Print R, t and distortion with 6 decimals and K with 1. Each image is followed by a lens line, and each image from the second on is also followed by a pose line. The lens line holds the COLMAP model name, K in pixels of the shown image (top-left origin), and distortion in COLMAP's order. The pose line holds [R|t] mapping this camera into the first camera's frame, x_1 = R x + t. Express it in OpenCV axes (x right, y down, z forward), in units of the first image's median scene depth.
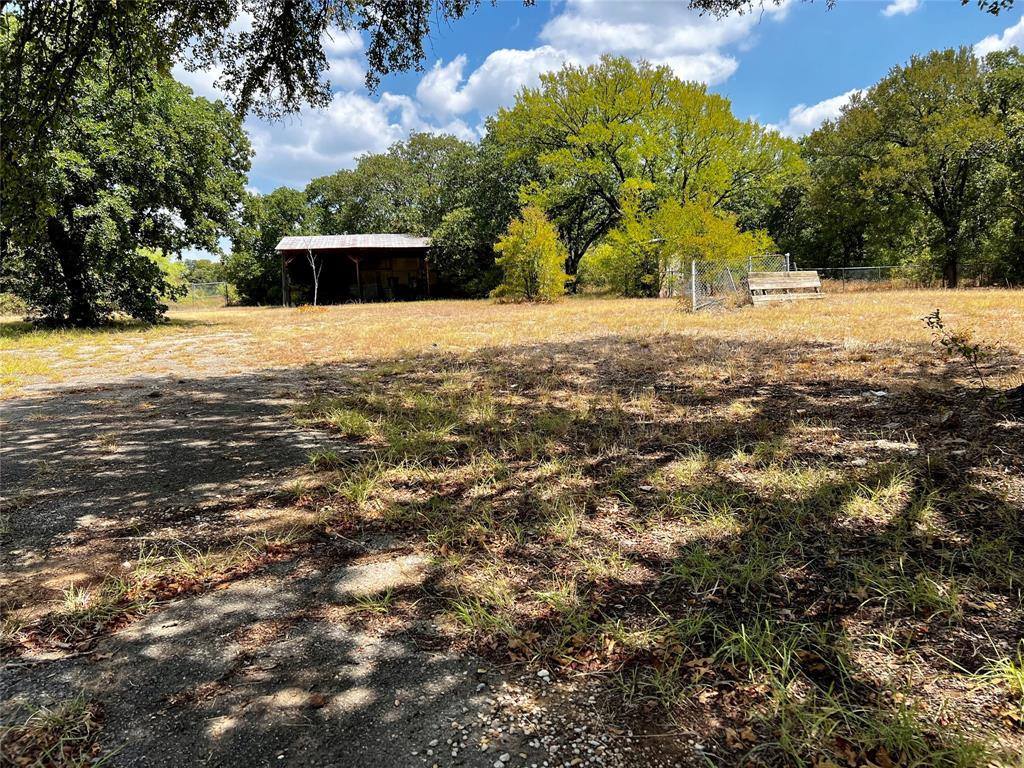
lens RADIAL K [[771.8, 0, 511.9], [0, 771.8, 384.5], [0, 0, 1]] dist [0.050881, -0.043166]
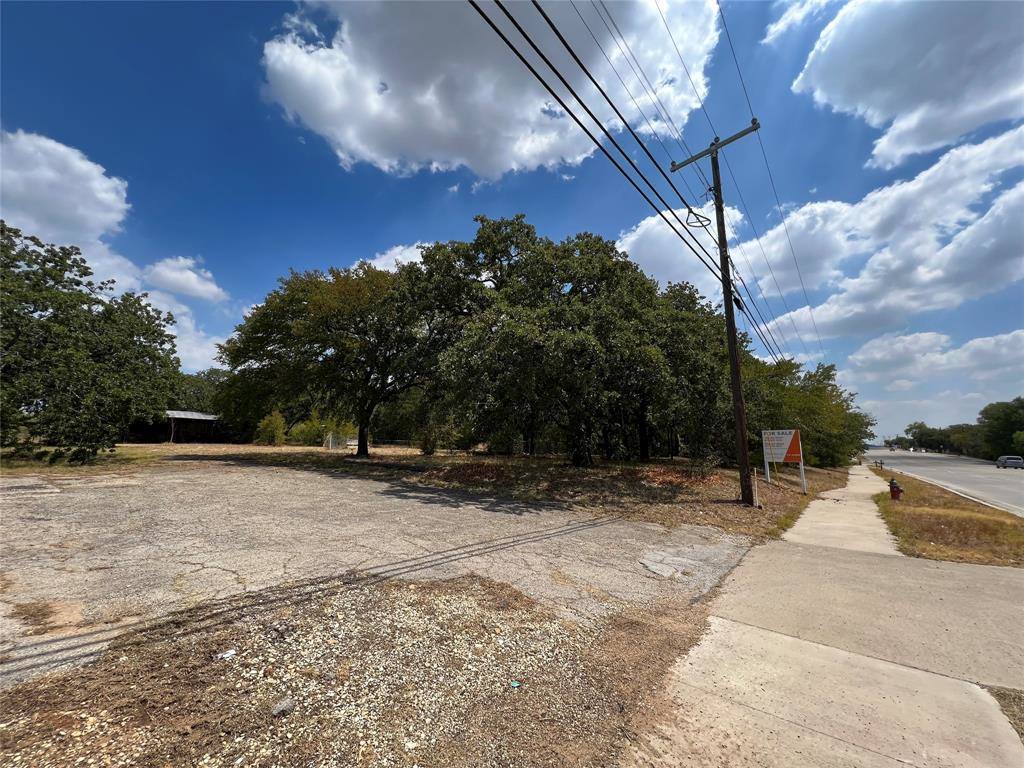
lens RADIAL K [[407.4, 0, 513.3], [0, 407.4, 383.4], [0, 0, 1]] dist [-0.003968, 0.000351]
pose [[0.822997, 0.136638, 0.551368, -0.084325], [0.023132, 0.961773, -0.272870, 0.084819], [-0.567575, 0.237326, 0.788375, -0.607374]]
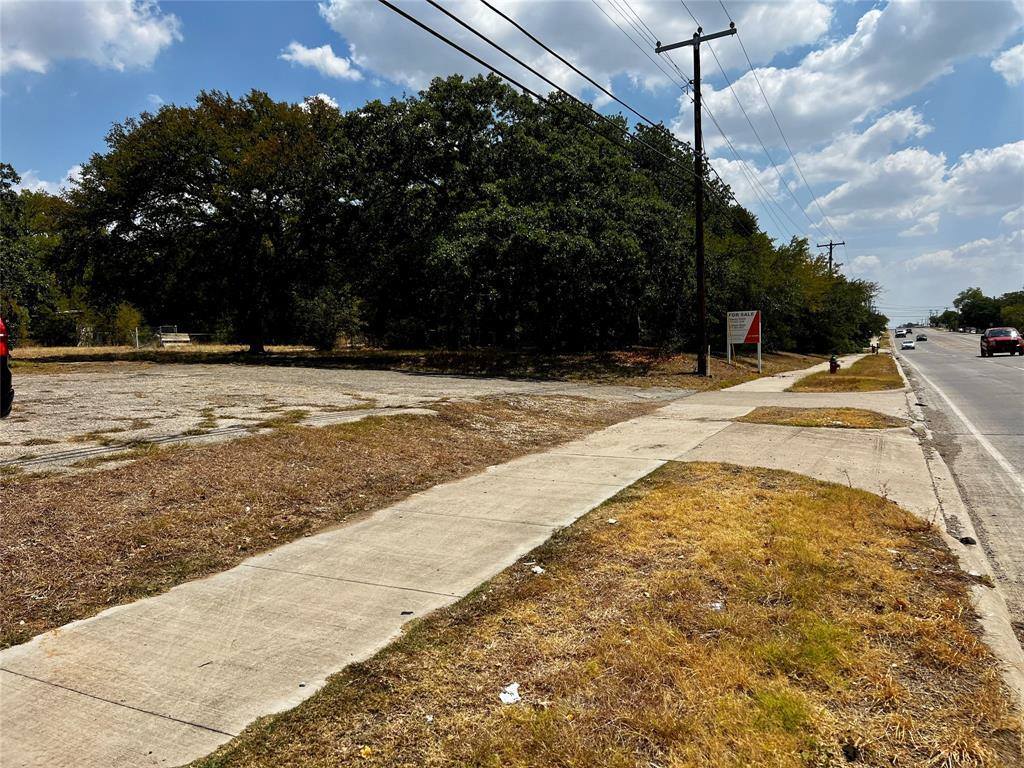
lens RADIAL K [[771.8, 0, 513.8], [0, 771.8, 388.9], [0, 0, 1]] dist [0.050881, -0.043166]
pose [[0.668422, -0.016070, 0.743609, -0.449838], [0.076713, 0.995924, -0.047434, 0.132292], [-0.739816, 0.088750, 0.666930, -0.817553]]
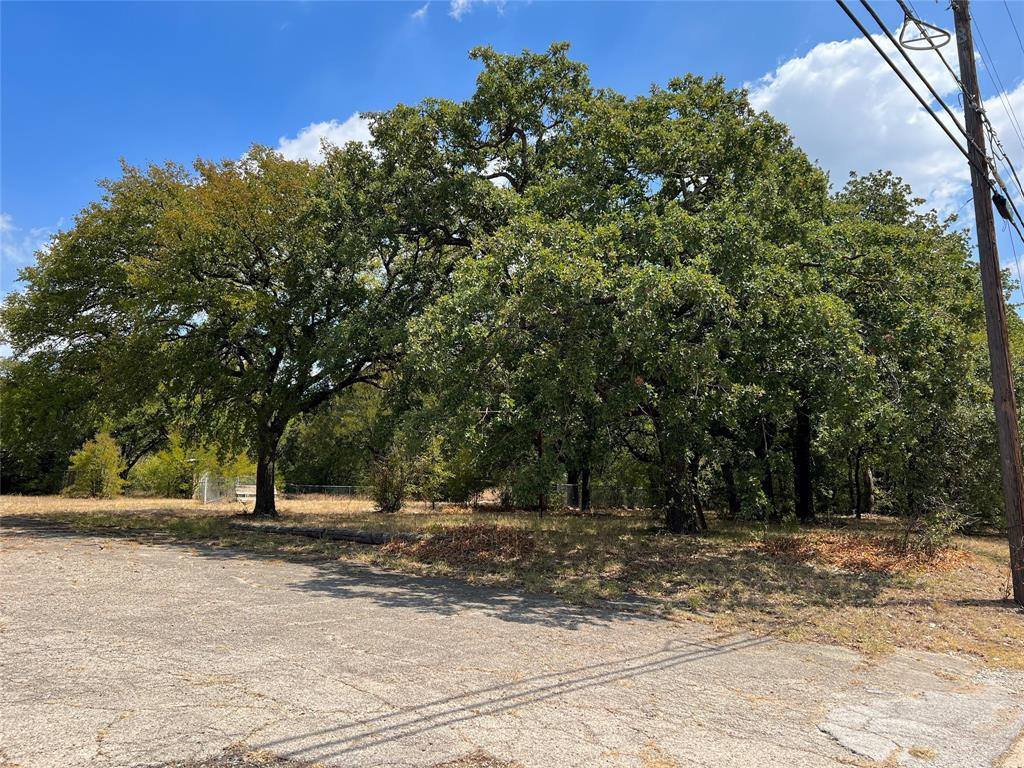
lens RADIAL K [[764.9, 0, 521.1], [0, 764.9, 388.7], [0, 0, 1]] dist [0.042549, -0.035351]
pose [[0.842922, 0.118761, 0.524764, -0.078833], [0.025404, 0.965462, -0.259303, 0.083769], [-0.537435, 0.231903, 0.810792, -0.595583]]
